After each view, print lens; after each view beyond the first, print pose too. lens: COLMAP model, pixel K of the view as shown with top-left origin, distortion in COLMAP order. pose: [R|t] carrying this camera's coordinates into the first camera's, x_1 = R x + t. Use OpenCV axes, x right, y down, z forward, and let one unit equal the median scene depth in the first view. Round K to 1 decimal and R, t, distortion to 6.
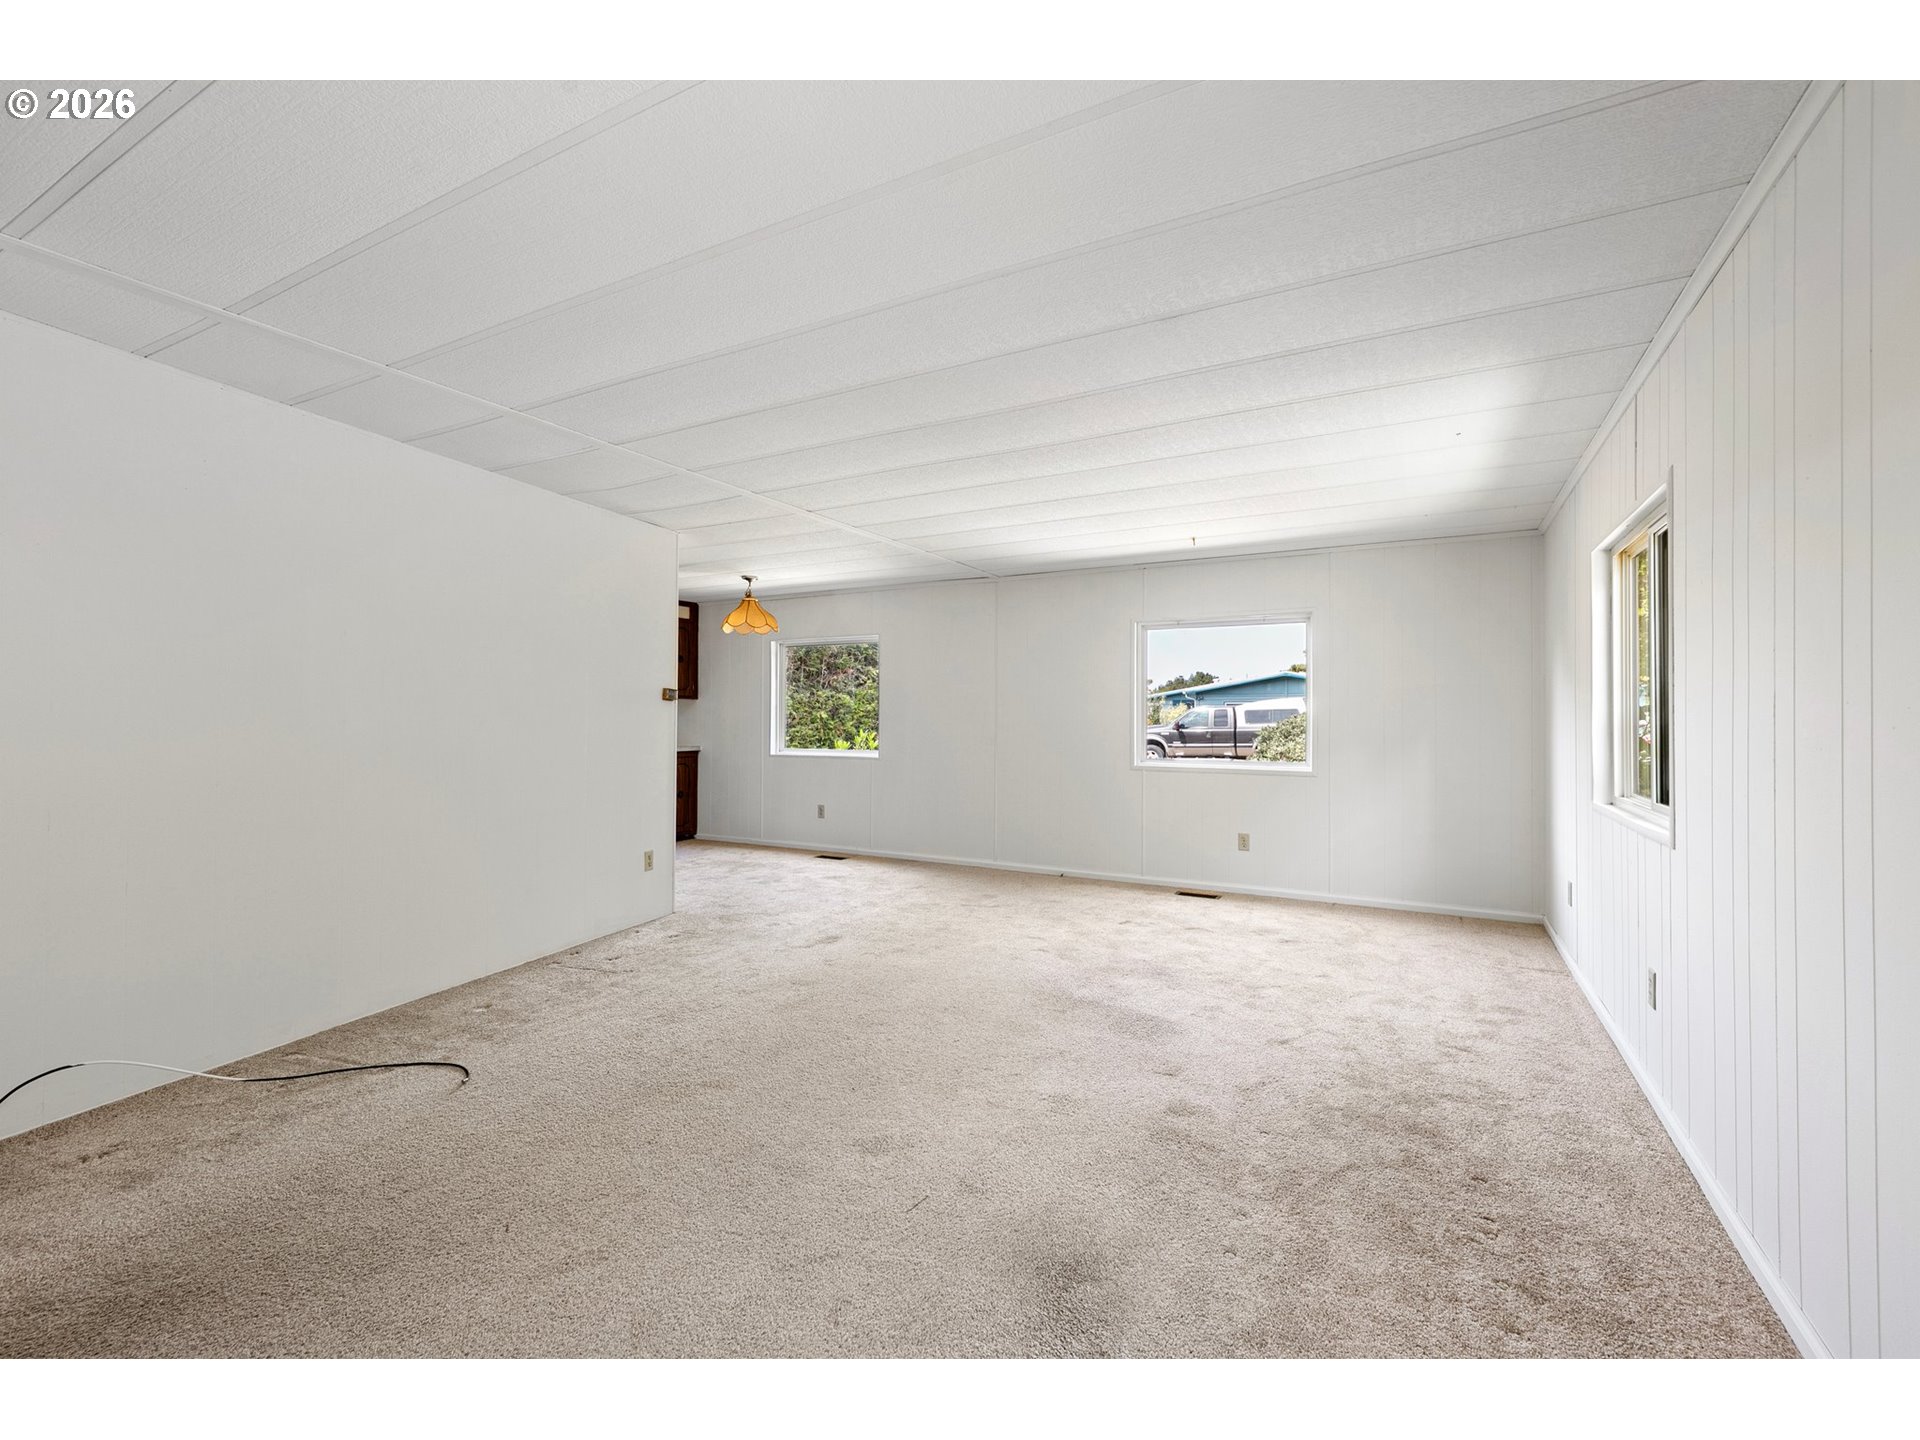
lens RADIAL K [[815.0, 0, 955.7], [0, 815.0, 710.9], [0, 0, 1]] dist [0.004337, -0.000466]
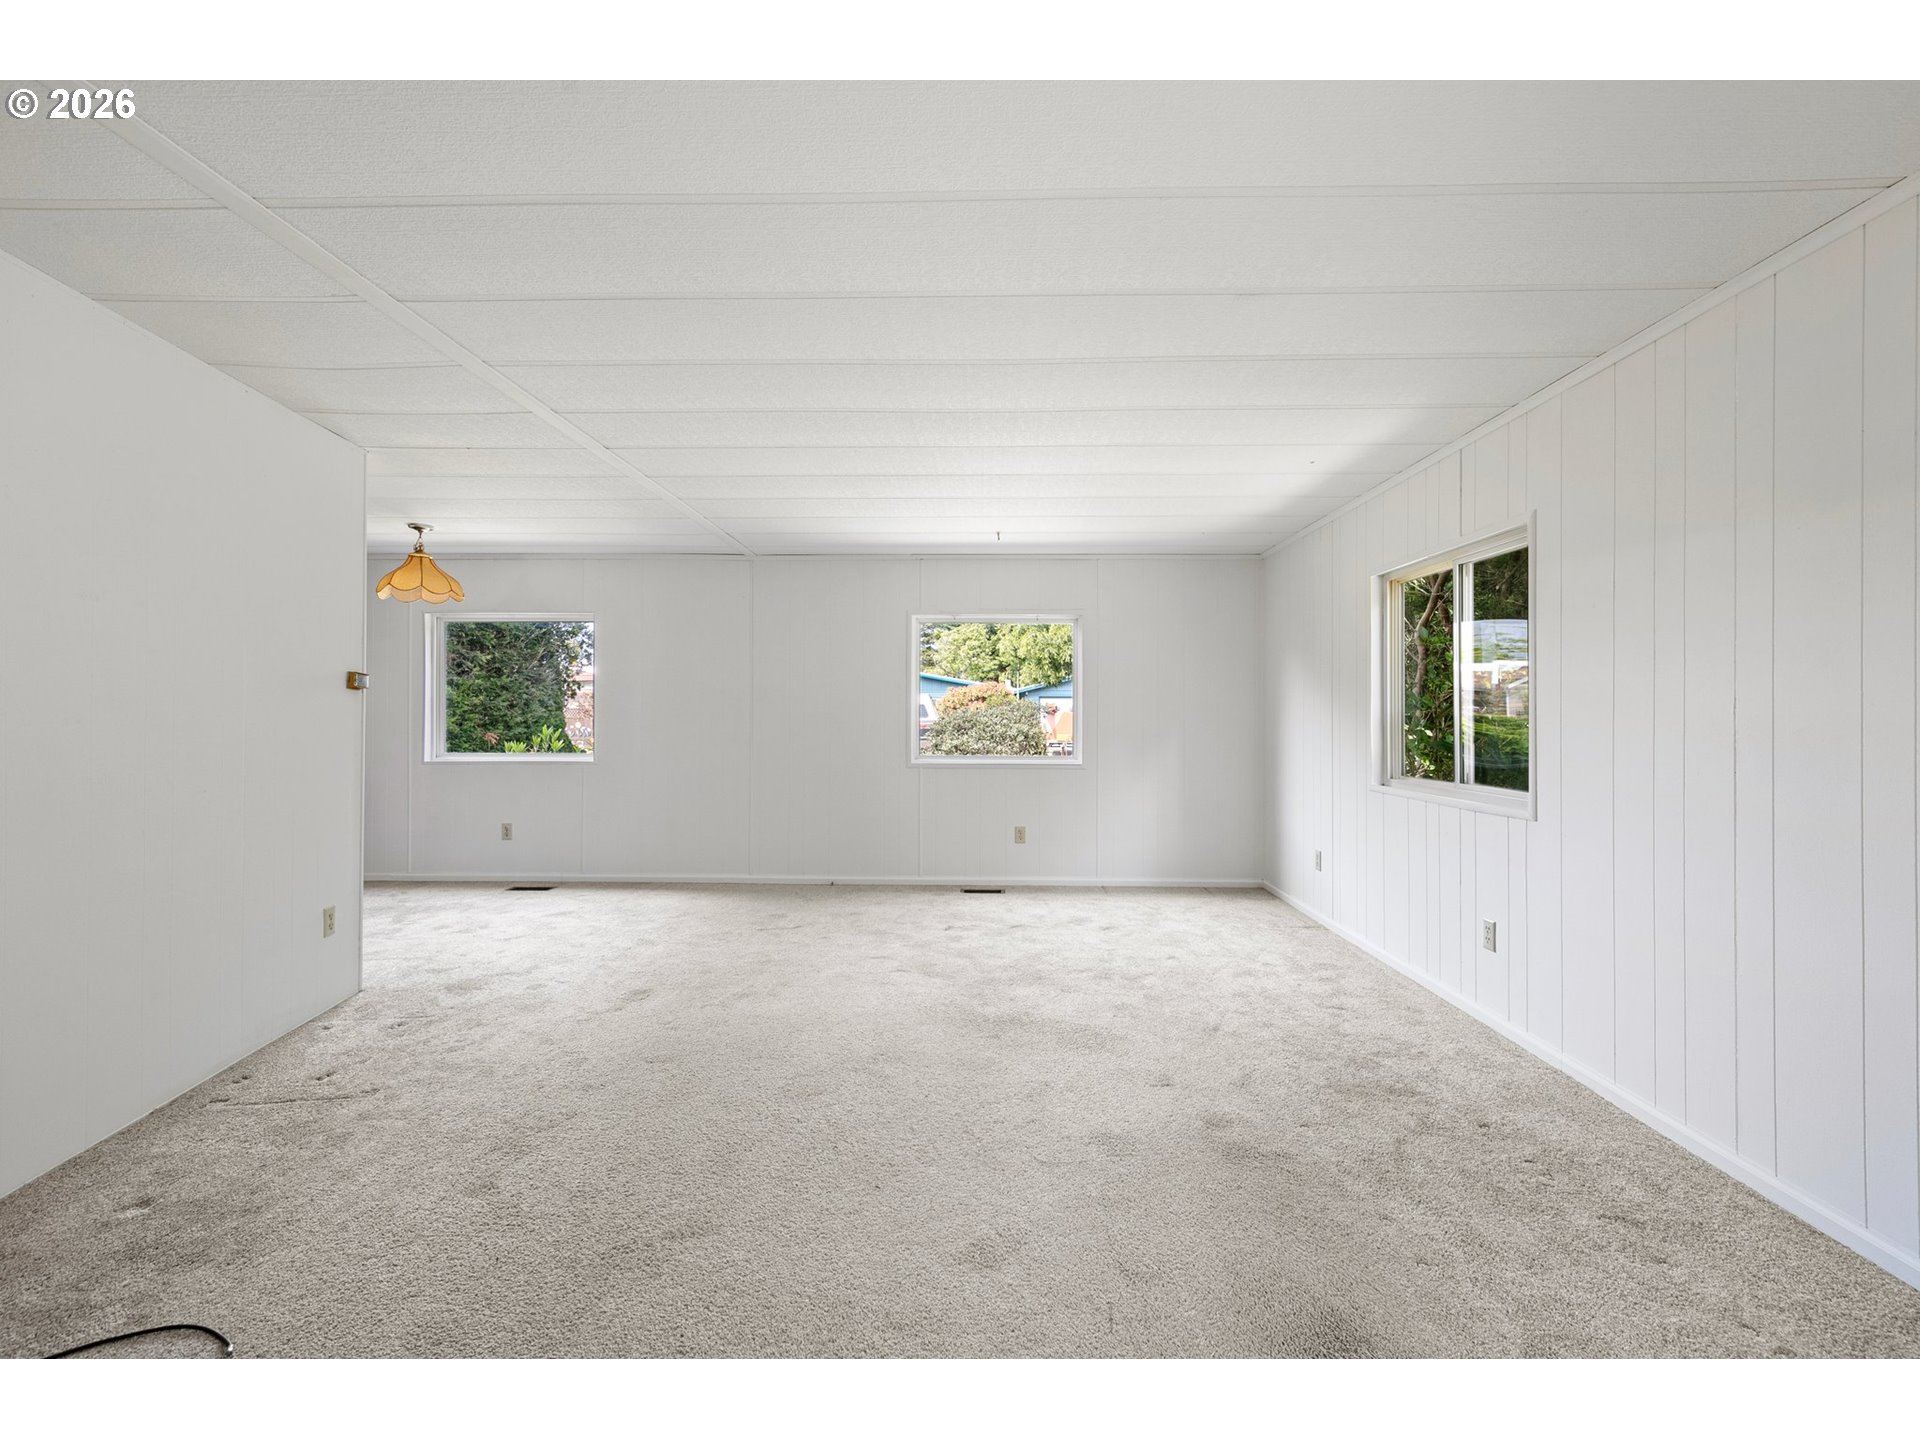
lens RADIAL K [[823.5, 0, 960.3], [0, 823.5, 712.5], [0, 0, 1]] dist [0.002899, 0.000426]
pose [[0.890620, -0.000042, 0.454749, -0.191153], [-0.003805, 0.999964, 0.007544, -0.000552], [-0.454733, -0.008449, 0.890588, 0.119056]]
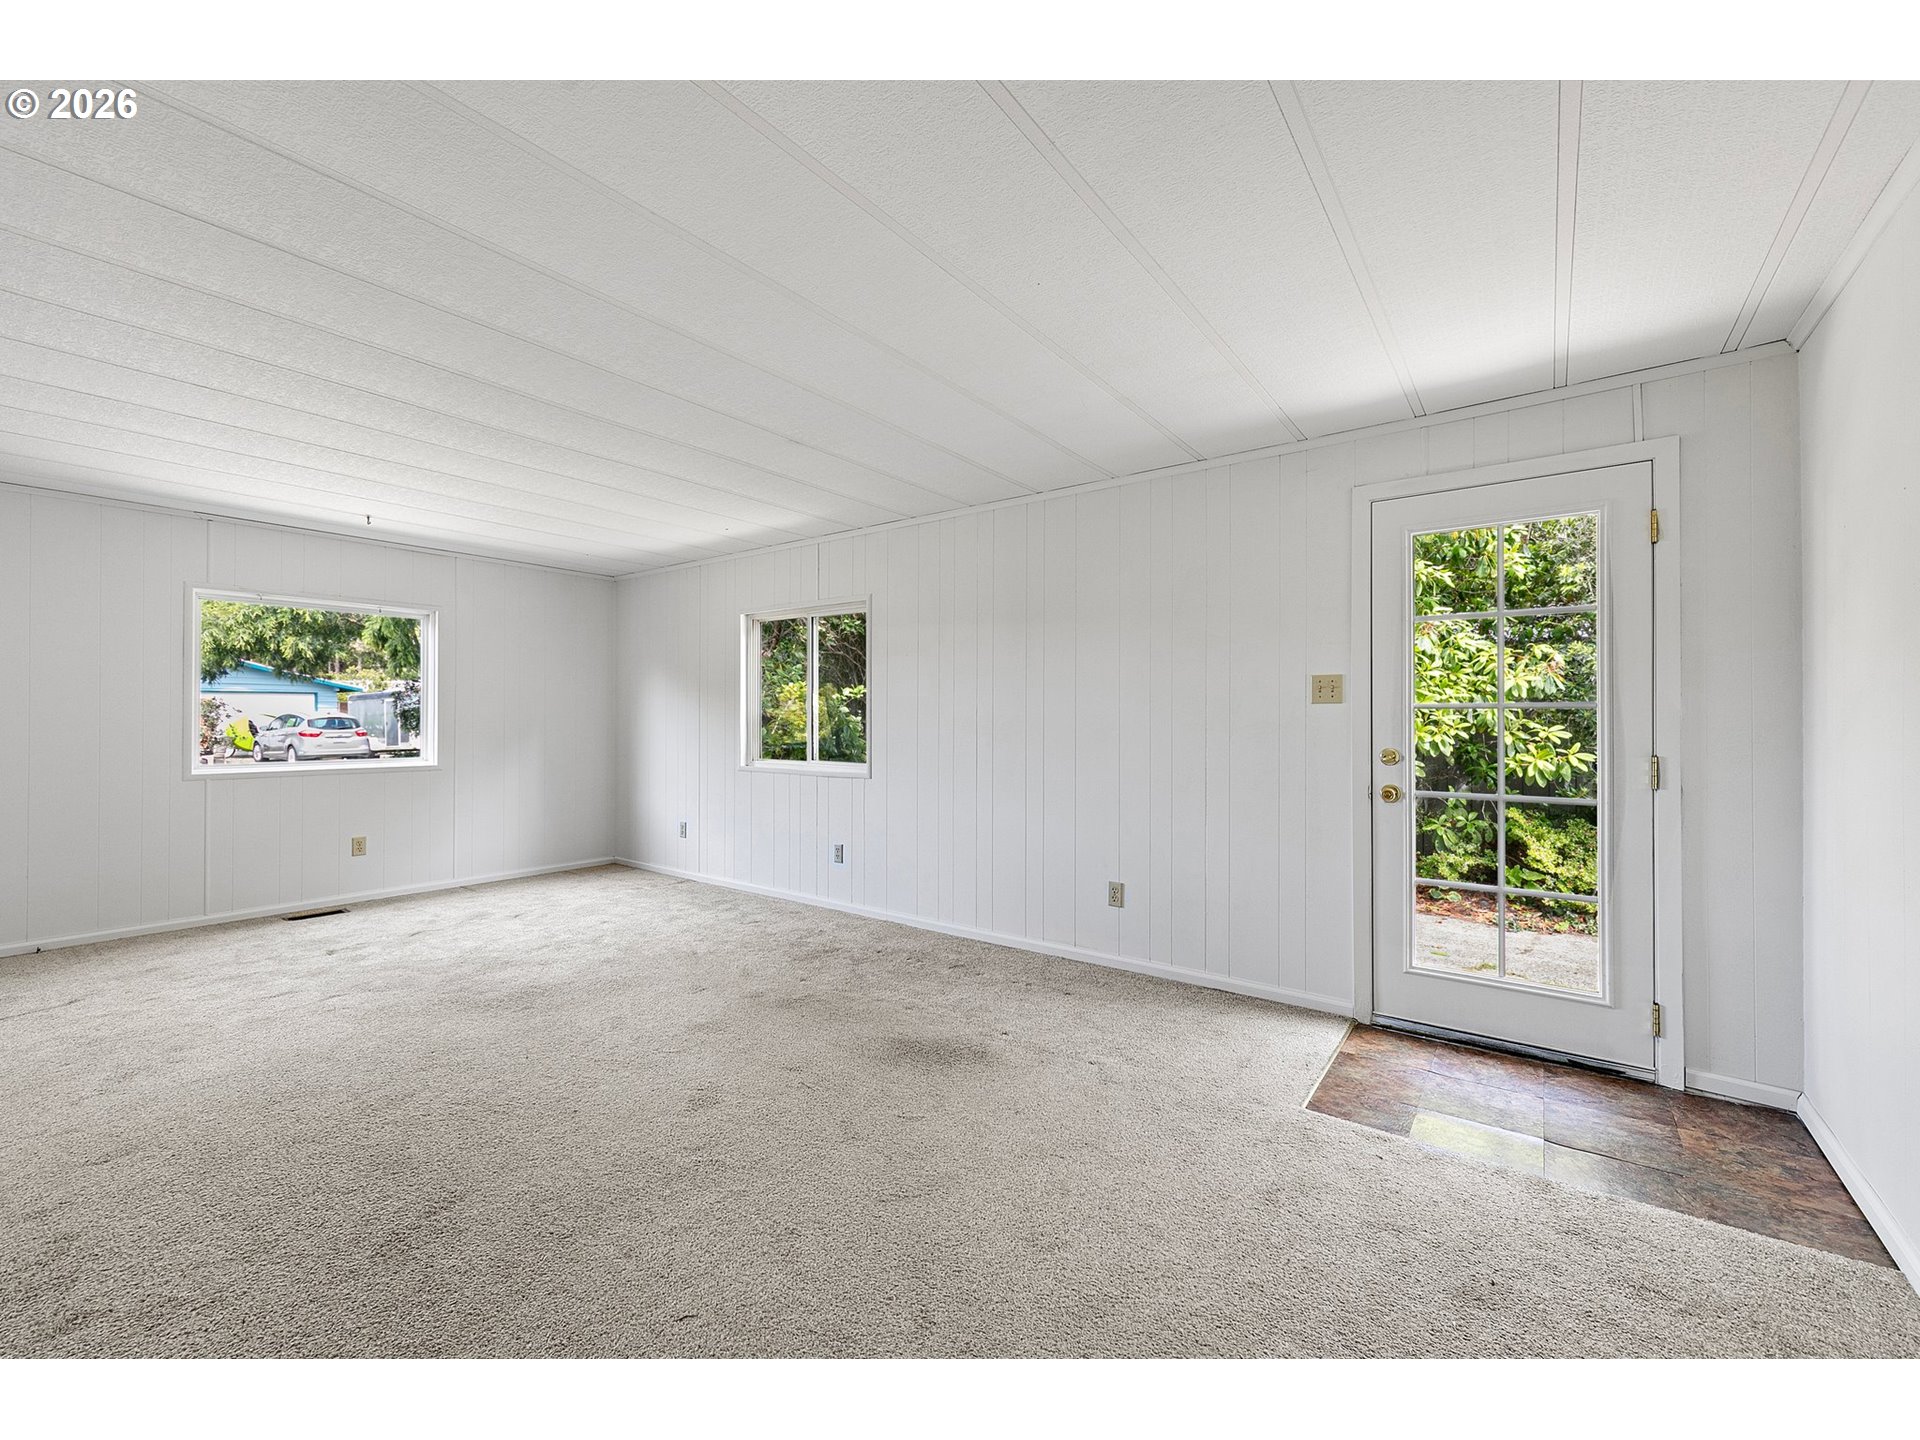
lens RADIAL K [[776.3, 0, 952.7], [0, 776.3, 714.8], [0, 0, 1]] dist [0.000474, -0.000012]
pose [[0.158981, 0.000727, 0.987281, -0.430516], [-0.013236, 0.999911, 0.001395, 0.000329], [-0.987193, -0.013289, 0.158976, 0.199953]]
